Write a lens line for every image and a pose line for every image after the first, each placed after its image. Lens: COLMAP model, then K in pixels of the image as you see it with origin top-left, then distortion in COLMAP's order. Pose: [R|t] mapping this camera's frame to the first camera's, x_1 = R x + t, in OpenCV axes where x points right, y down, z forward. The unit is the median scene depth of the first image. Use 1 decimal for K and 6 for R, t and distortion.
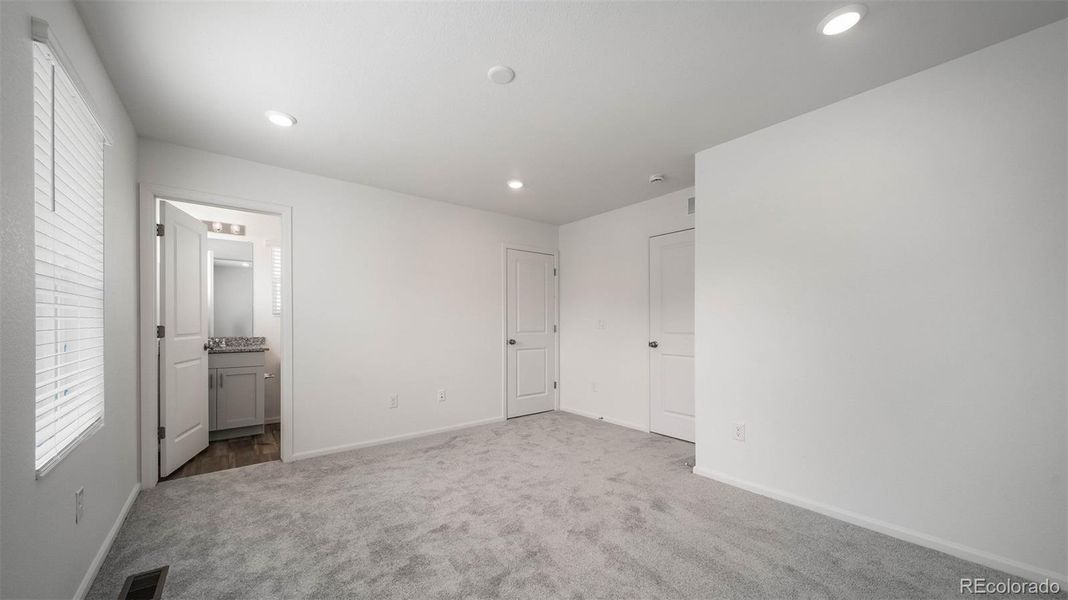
lens RADIAL K [[377.9, 0, 529.4], [0, 377.9, 318.1], [0, 0, 1]] dist [0.001687, 0.000030]
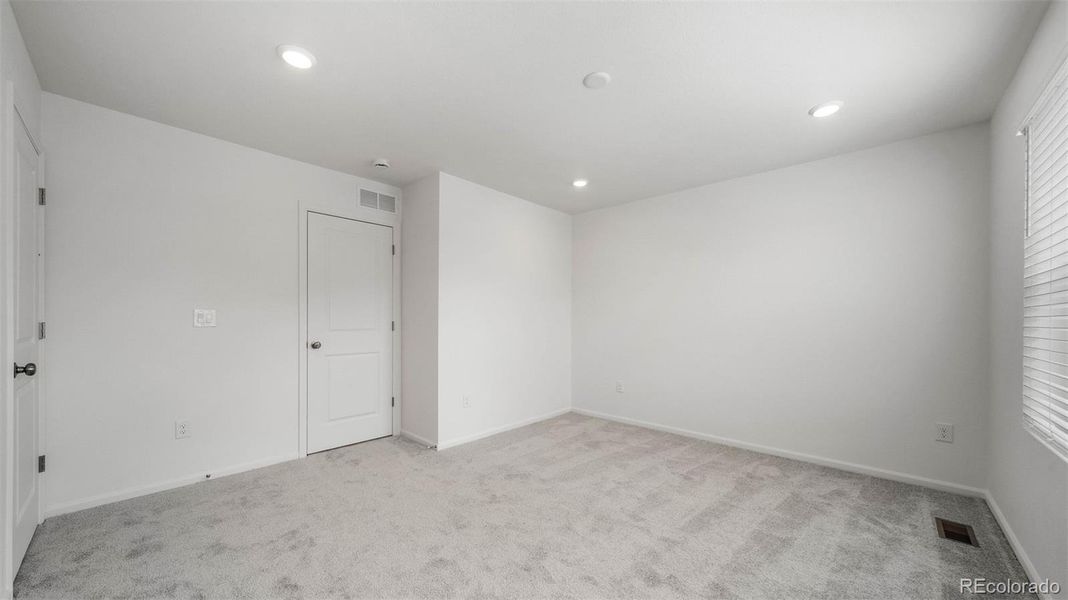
lens RADIAL K [[377.9, 0, 529.4], [0, 377.9, 318.1], [0, 0, 1]] dist [0.001687, 0.000030]
pose [[-0.164169, 0.016256, 0.986298, -0.597463], [0.004895, 0.999865, -0.015665, 0.031606], [-0.986420, 0.002257, -0.164227, 0.745173]]
